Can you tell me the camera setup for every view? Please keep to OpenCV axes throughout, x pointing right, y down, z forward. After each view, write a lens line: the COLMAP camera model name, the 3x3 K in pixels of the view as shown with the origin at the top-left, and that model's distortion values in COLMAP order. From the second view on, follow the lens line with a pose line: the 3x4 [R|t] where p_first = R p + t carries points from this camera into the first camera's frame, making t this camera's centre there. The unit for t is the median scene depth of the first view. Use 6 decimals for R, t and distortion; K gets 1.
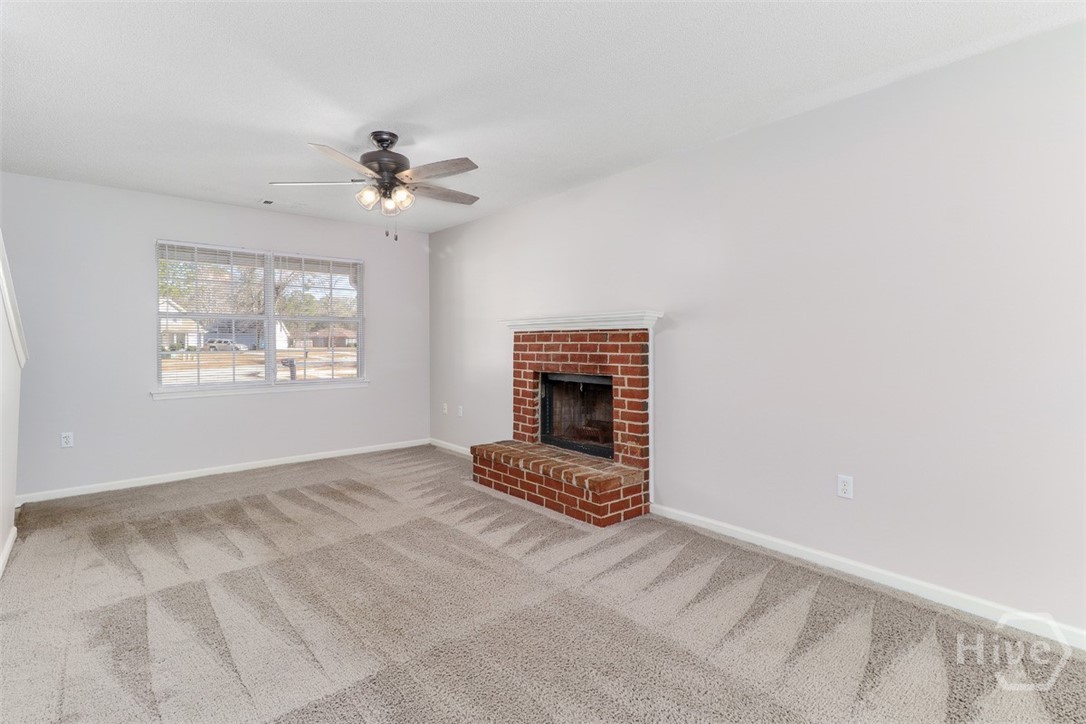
lens RADIAL K [[509.8, 0, 541.3], [0, 509.8, 345.1], [0, 0, 1]] dist [0.000384, 0.000280]
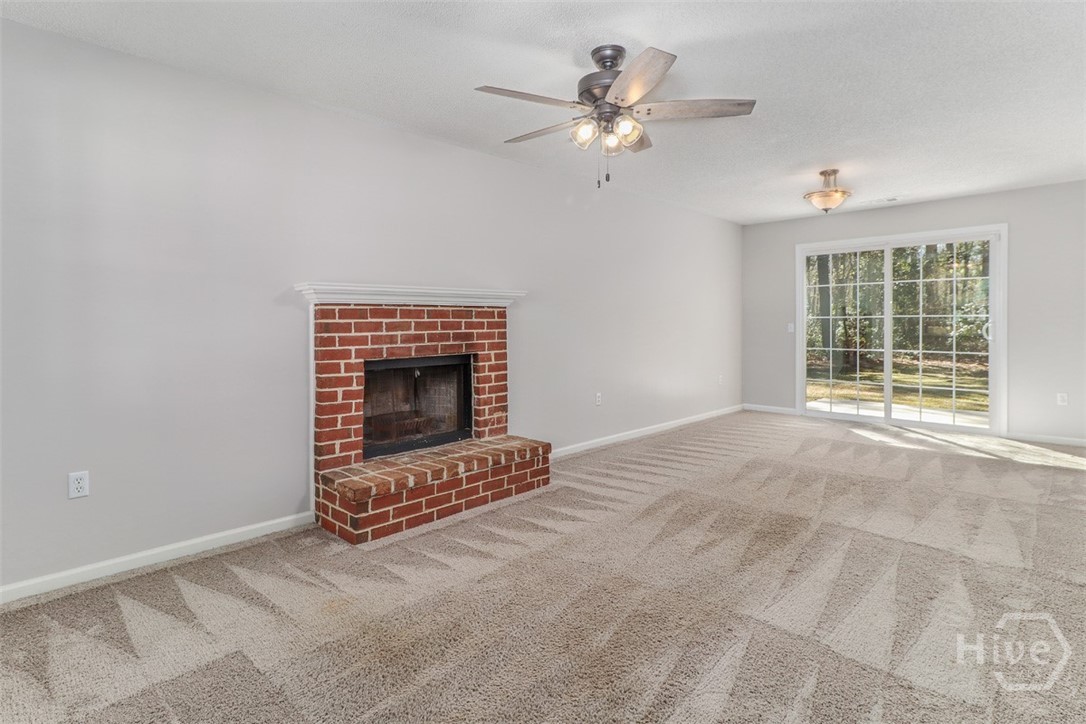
lens RADIAL K [[541.8, 0, 540.6], [0, 541.8, 330.4], [0, 0, 1]] dist [-0.002441, -0.000537]
pose [[-0.072297, -0.015819, 0.997258, -0.917421], [0.010992, 0.999801, 0.016656, -0.000047], [-0.997323, 0.012166, -0.072108, 0.948571]]
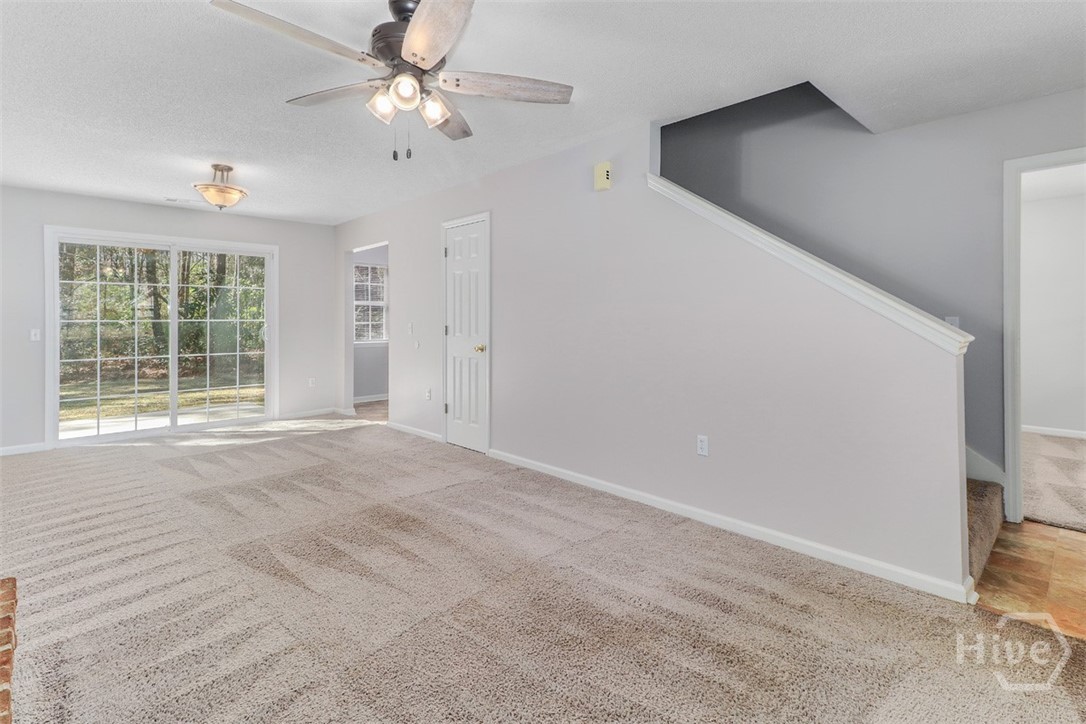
lens RADIAL K [[530.3, 0, 542.2], [0, 530.3, 318.7], [0, 0, 1]] dist [0.012625, -0.000145]
pose [[-0.998923, 0.004145, -0.046210, -0.363665], [0.004181, 0.999991, -0.000675, -0.003521], [0.046207, -0.000867, -0.998932, 1.377939]]
